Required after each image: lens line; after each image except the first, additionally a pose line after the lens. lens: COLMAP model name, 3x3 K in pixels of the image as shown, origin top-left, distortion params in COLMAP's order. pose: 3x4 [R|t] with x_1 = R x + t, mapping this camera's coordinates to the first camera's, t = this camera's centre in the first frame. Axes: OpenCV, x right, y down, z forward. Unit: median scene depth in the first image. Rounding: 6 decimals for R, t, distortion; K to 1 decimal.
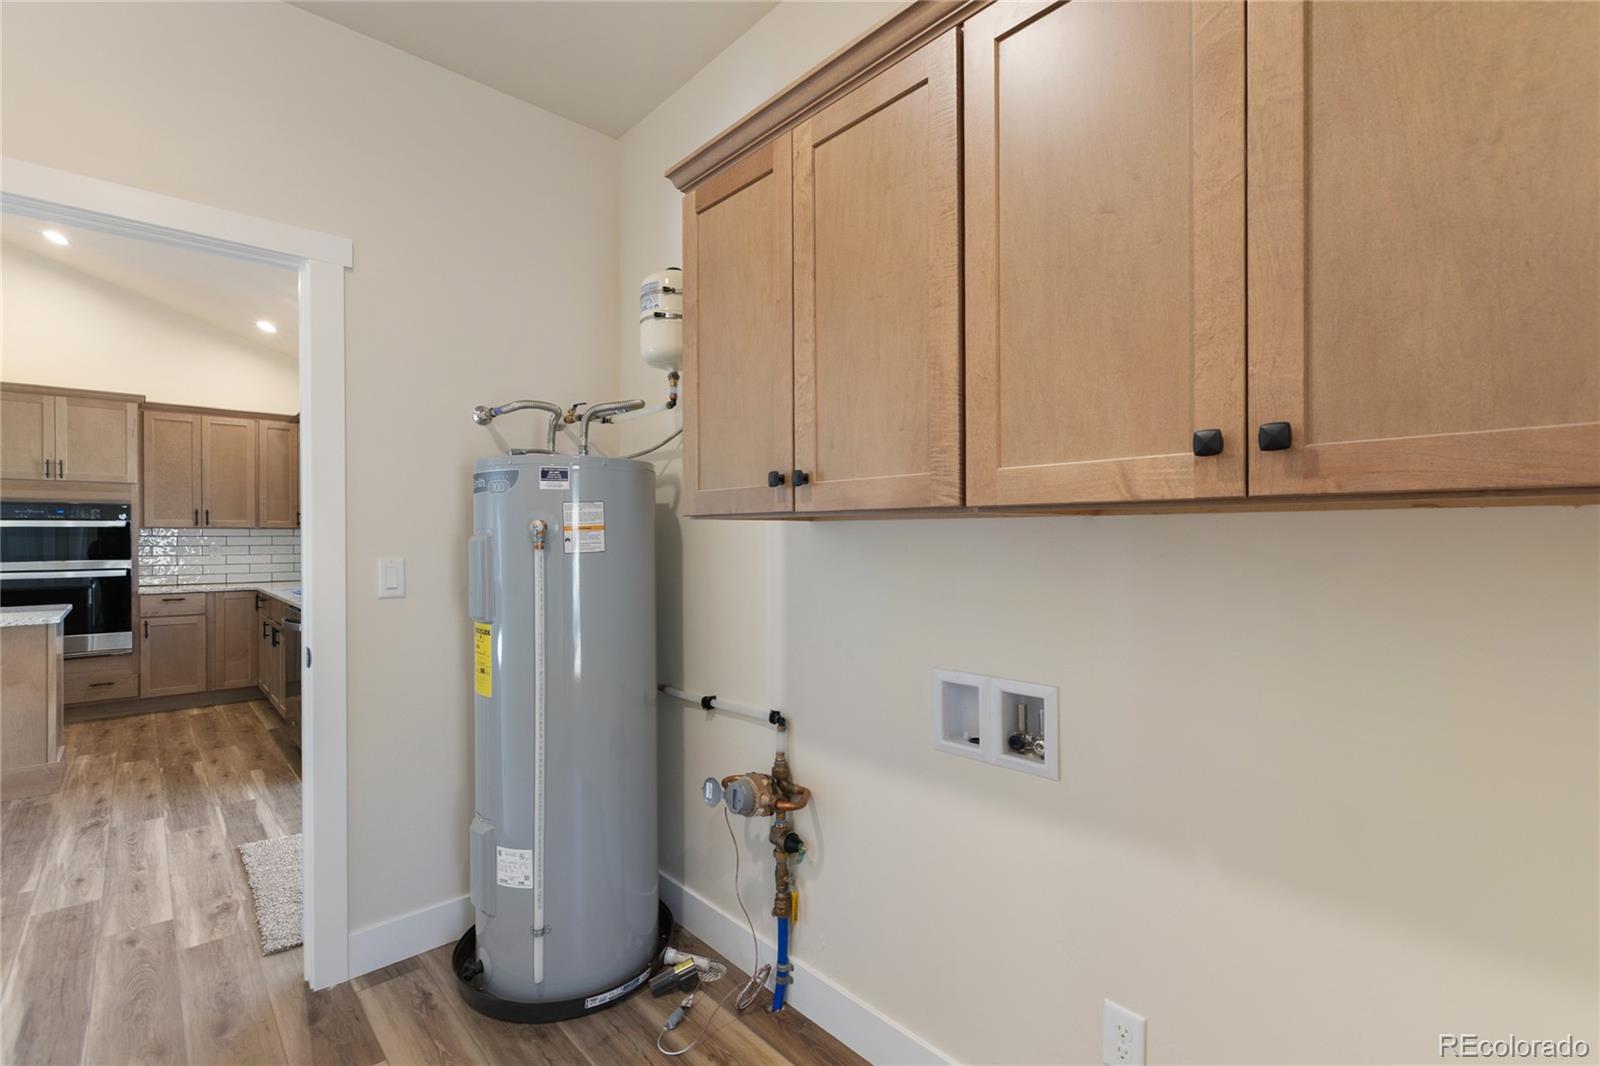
lens RADIAL K [[725.6, 0, 802.5], [0, 725.6, 532.4], [0, 0, 1]] dist [0.000872, -0.000050]
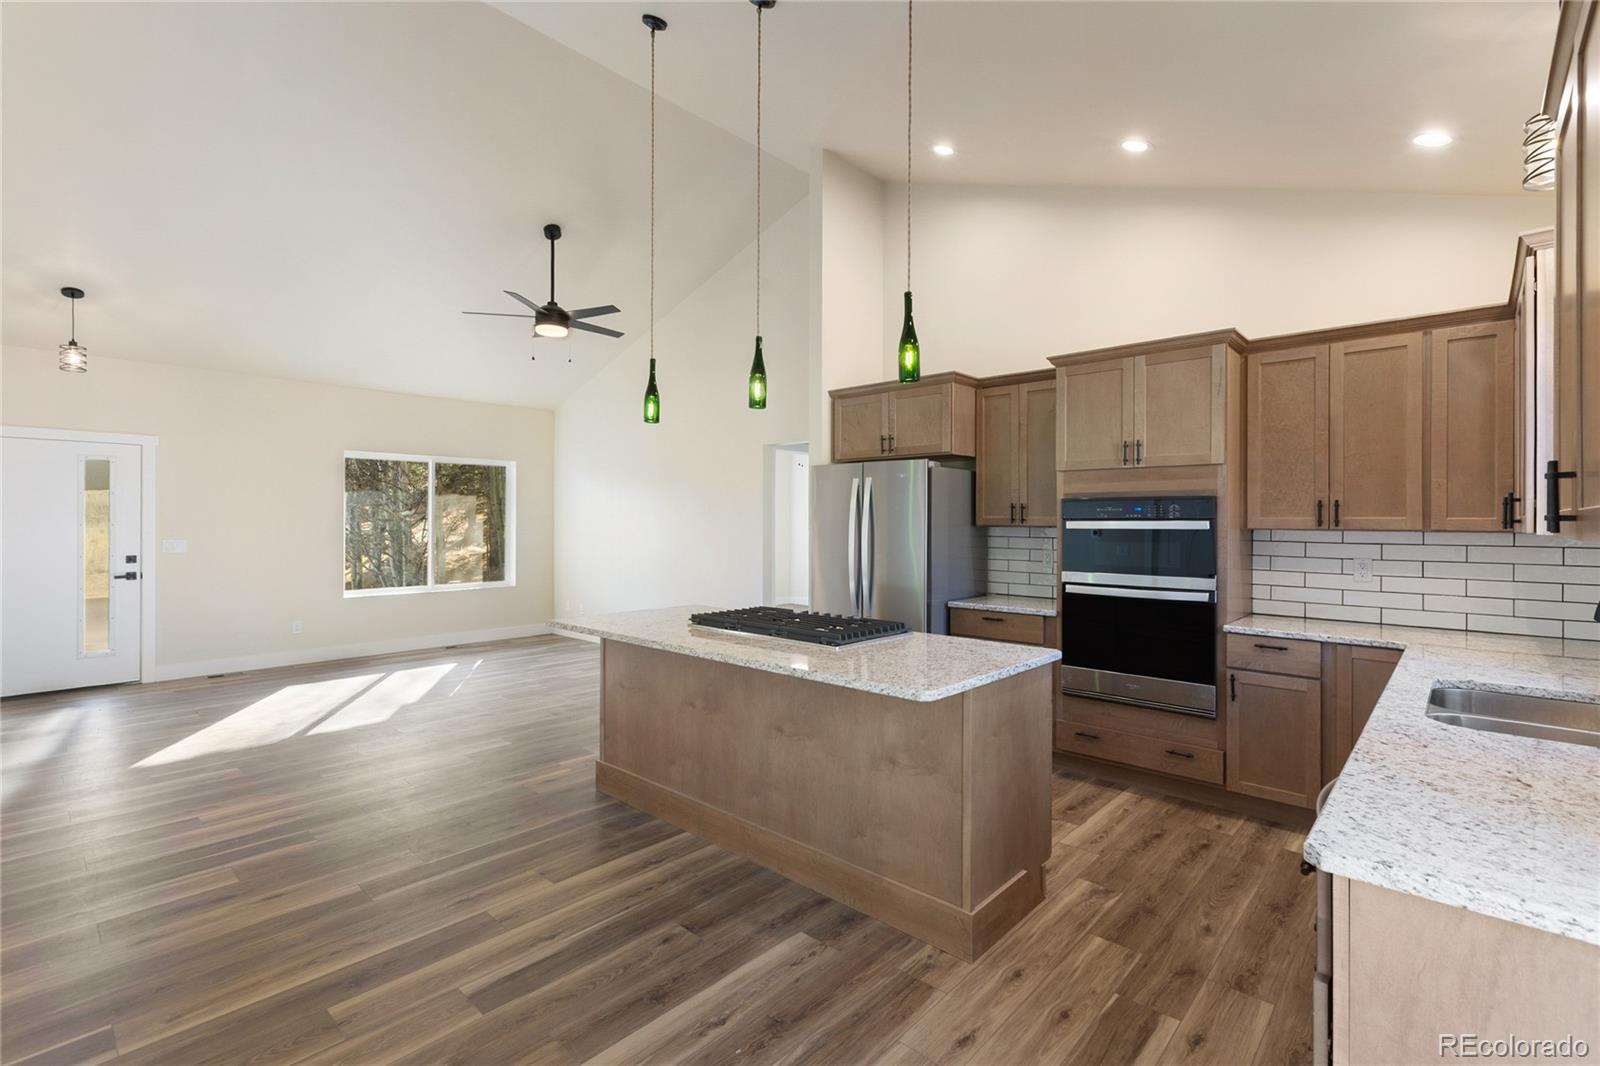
lens RADIAL K [[725.6, 0, 802.3], [0, 725.6, 528.2], [0, 0, 1]] dist [0.000872, -0.000050]
pose [[0.096988, 0.000772, -0.995285, -0.292761], [-0.002160, 0.999998, 0.000565, -0.008055], [0.995283, 0.002095, 0.096989, 0.548938]]
